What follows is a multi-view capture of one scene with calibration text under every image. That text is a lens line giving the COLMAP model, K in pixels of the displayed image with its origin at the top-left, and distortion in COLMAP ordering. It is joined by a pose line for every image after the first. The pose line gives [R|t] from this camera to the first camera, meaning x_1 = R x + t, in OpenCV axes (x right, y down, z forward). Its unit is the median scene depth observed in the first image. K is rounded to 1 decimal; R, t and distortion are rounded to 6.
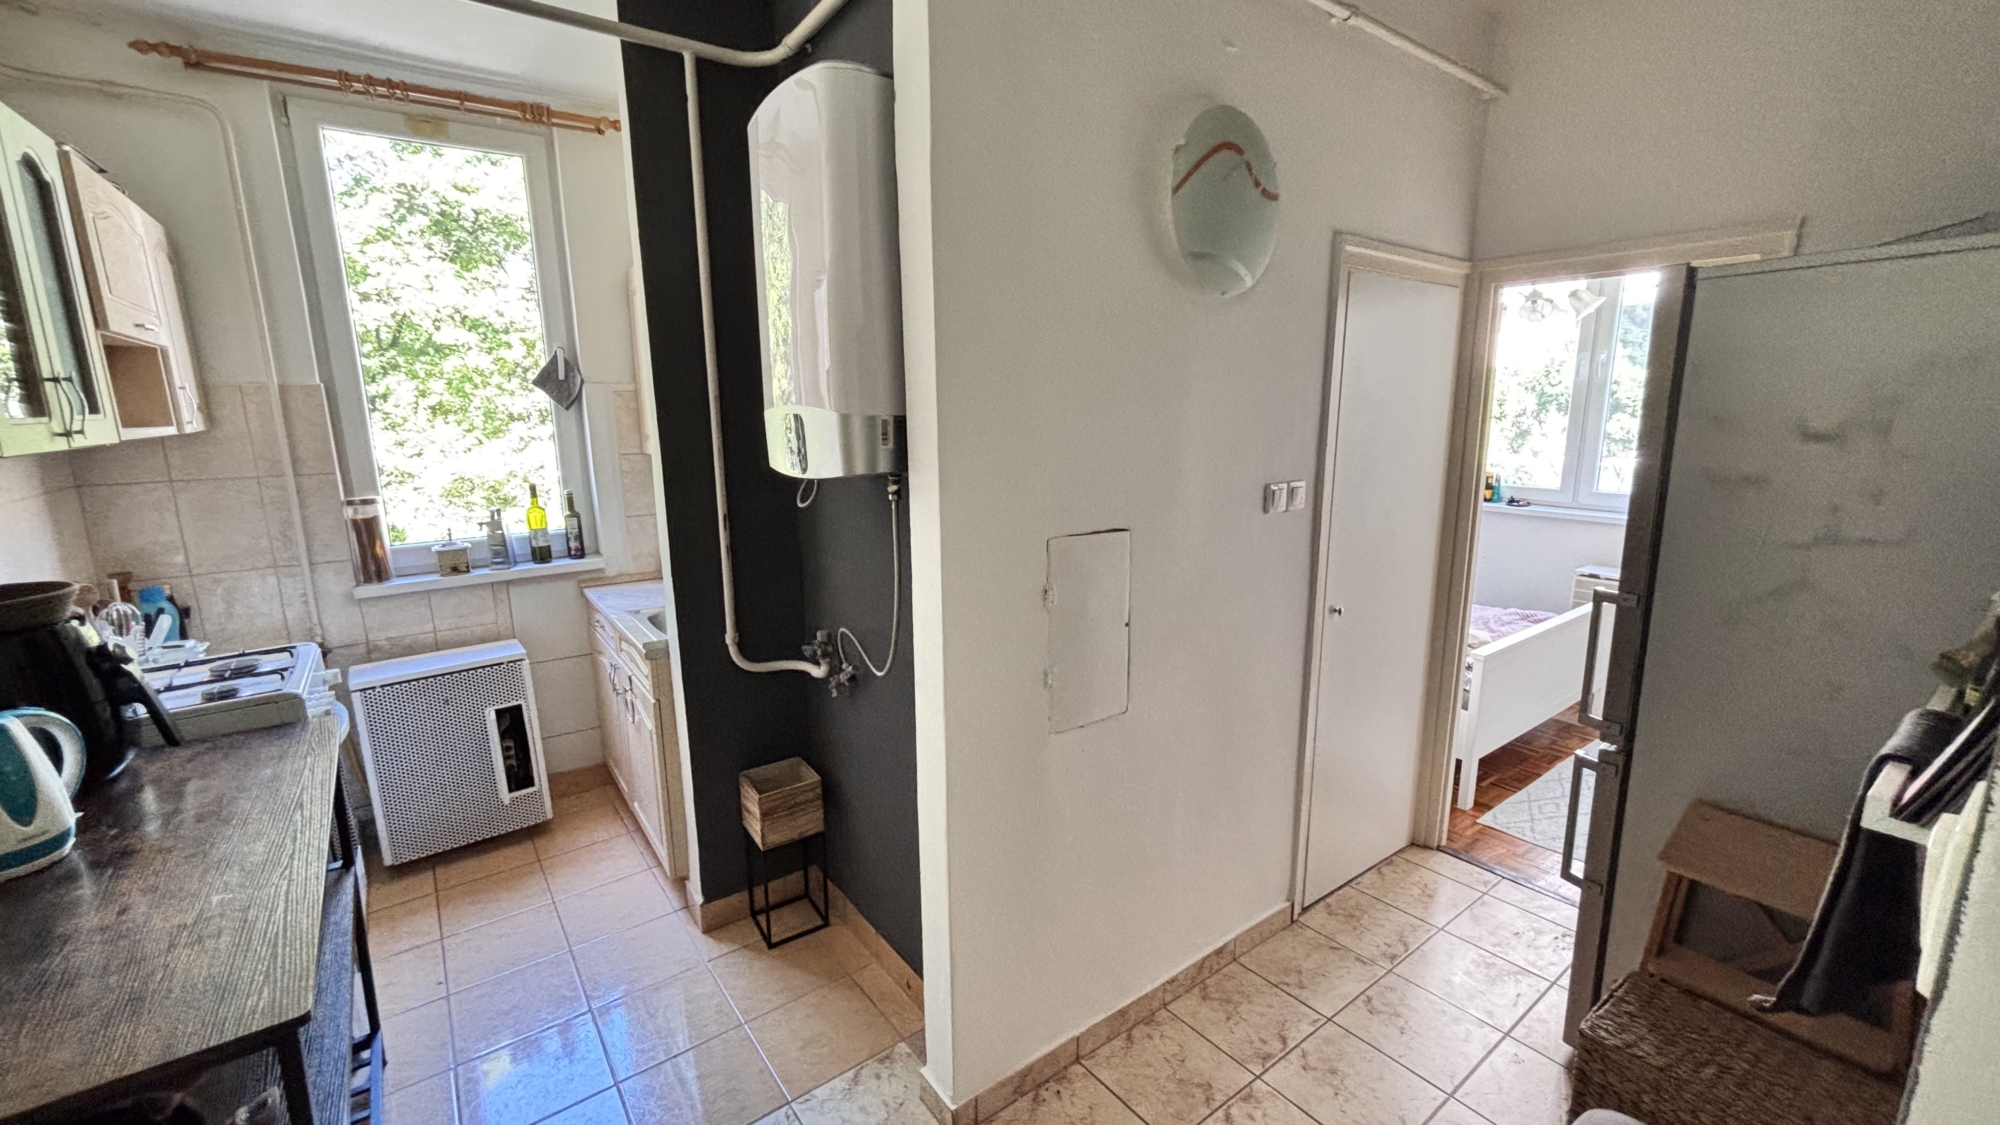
lens RADIAL K [[799.5, 0, 1007.5], [0, 799.5, 555.7], [0, 0, 1]] dist [-0.001231, -0.000706]
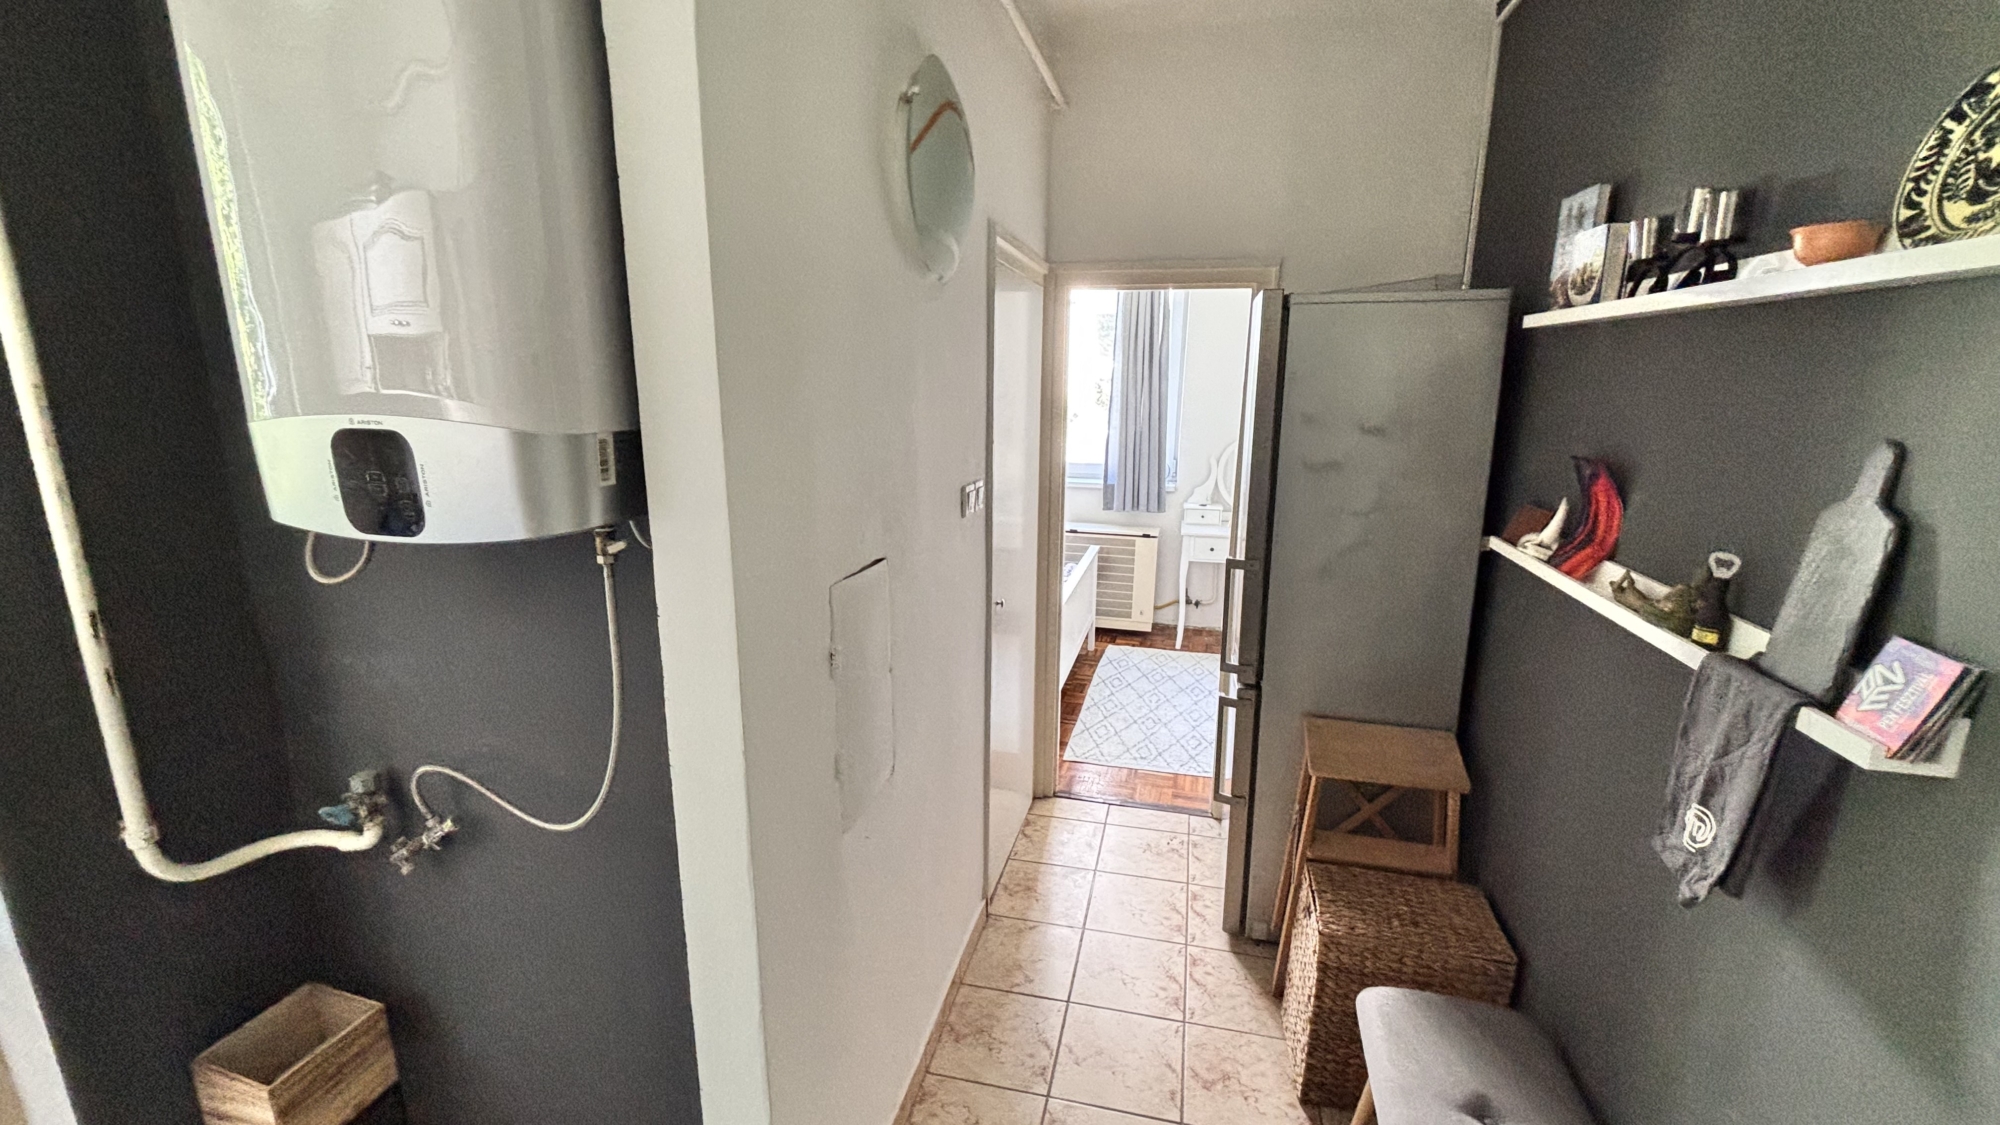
lens RADIAL K [[799.5, 0, 1007.5], [0, 799.5, 555.7], [0, 0, 1]] dist [-0.001231, -0.000706]
pose [[0.772918, -0.122576, 0.622554, -0.199170], [0.099851, 0.992435, 0.071435, -0.061747], [-0.626600, 0.006949, 0.779310, 0.209892]]
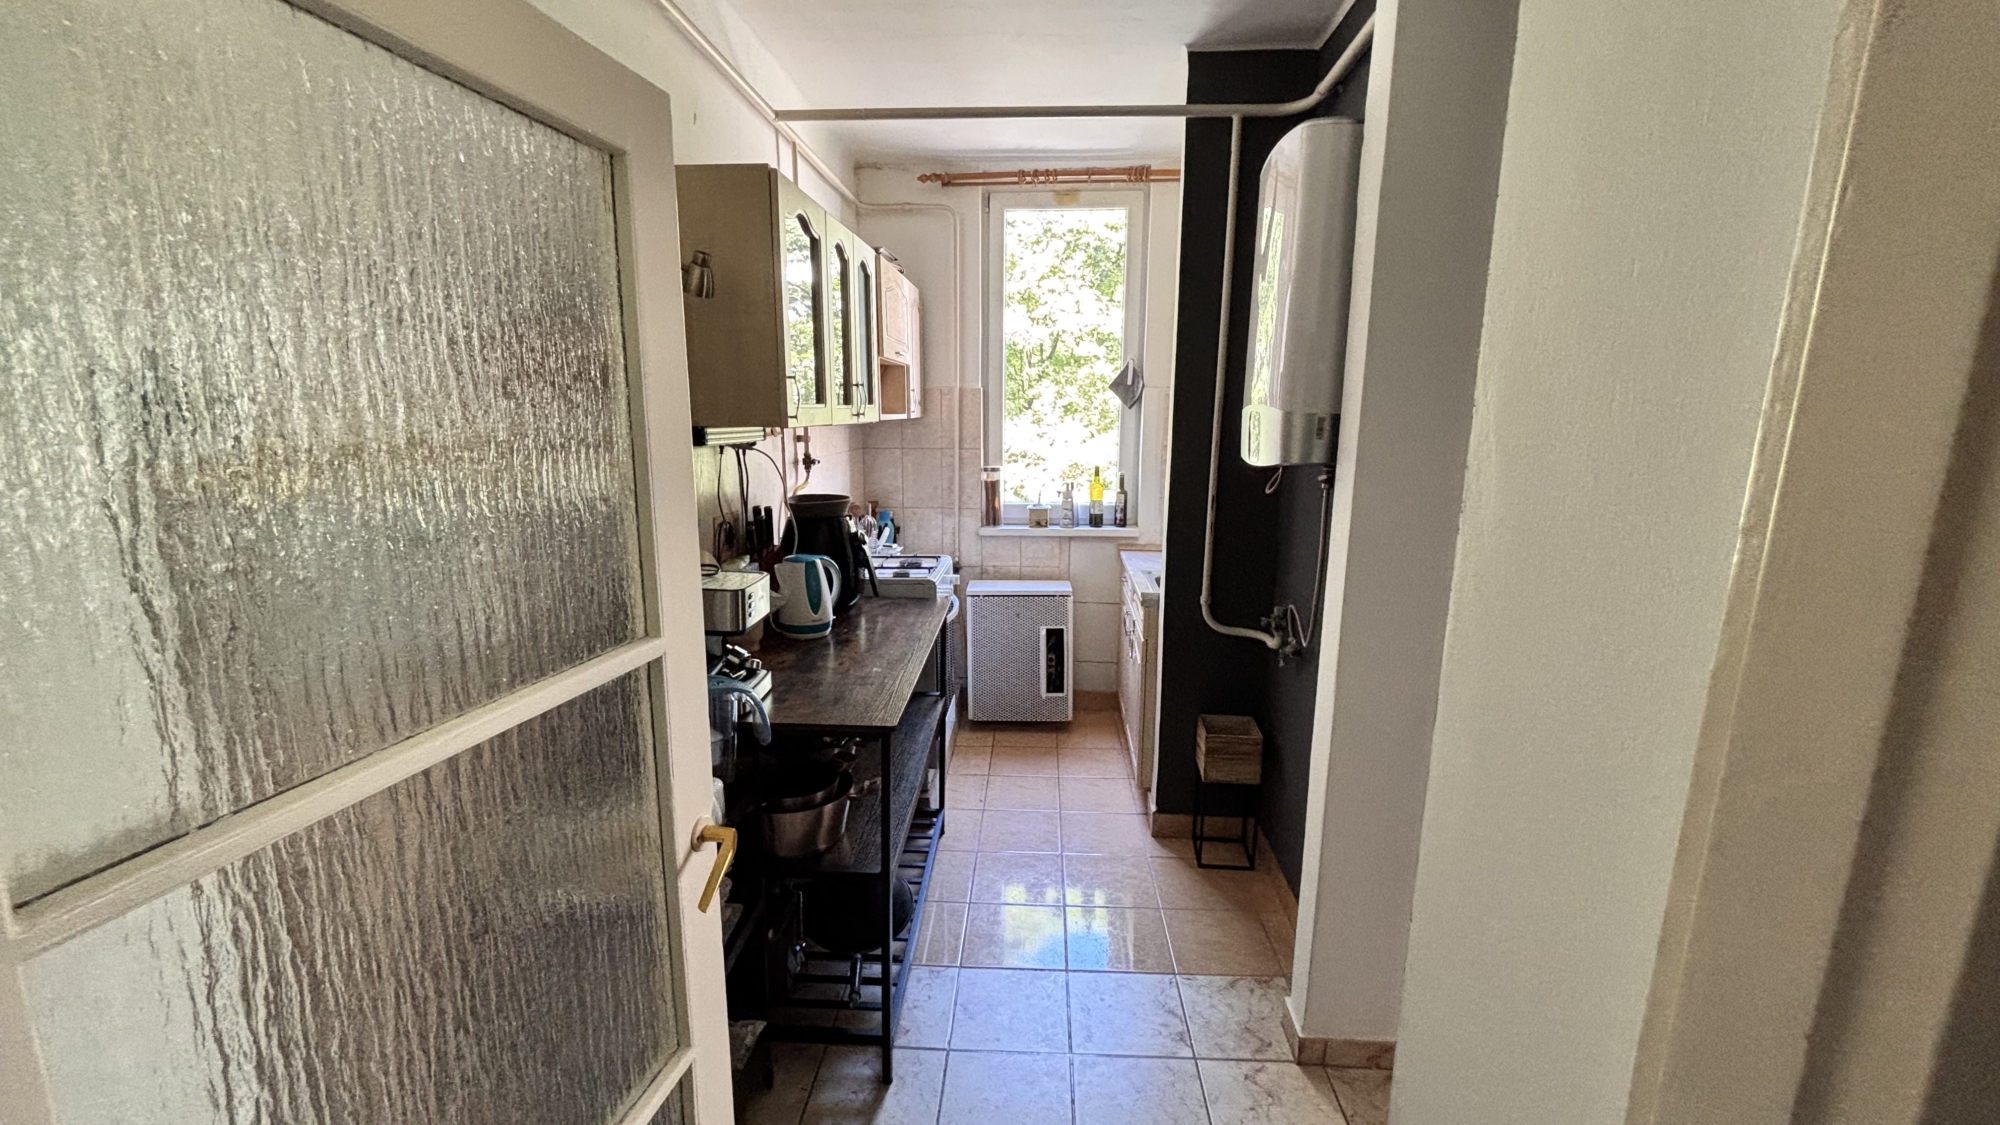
lens RADIAL K [[799.5, 0, 1007.5], [0, 799.5, 555.7], [0, 0, 1]] dist [-0.001231, -0.000706]
pose [[0.766422, 0.130929, -0.628852, 0.164301], [-0.134262, 0.990034, 0.042495, 0.025412], [0.628149, 0.051862, 0.776363, -0.111999]]
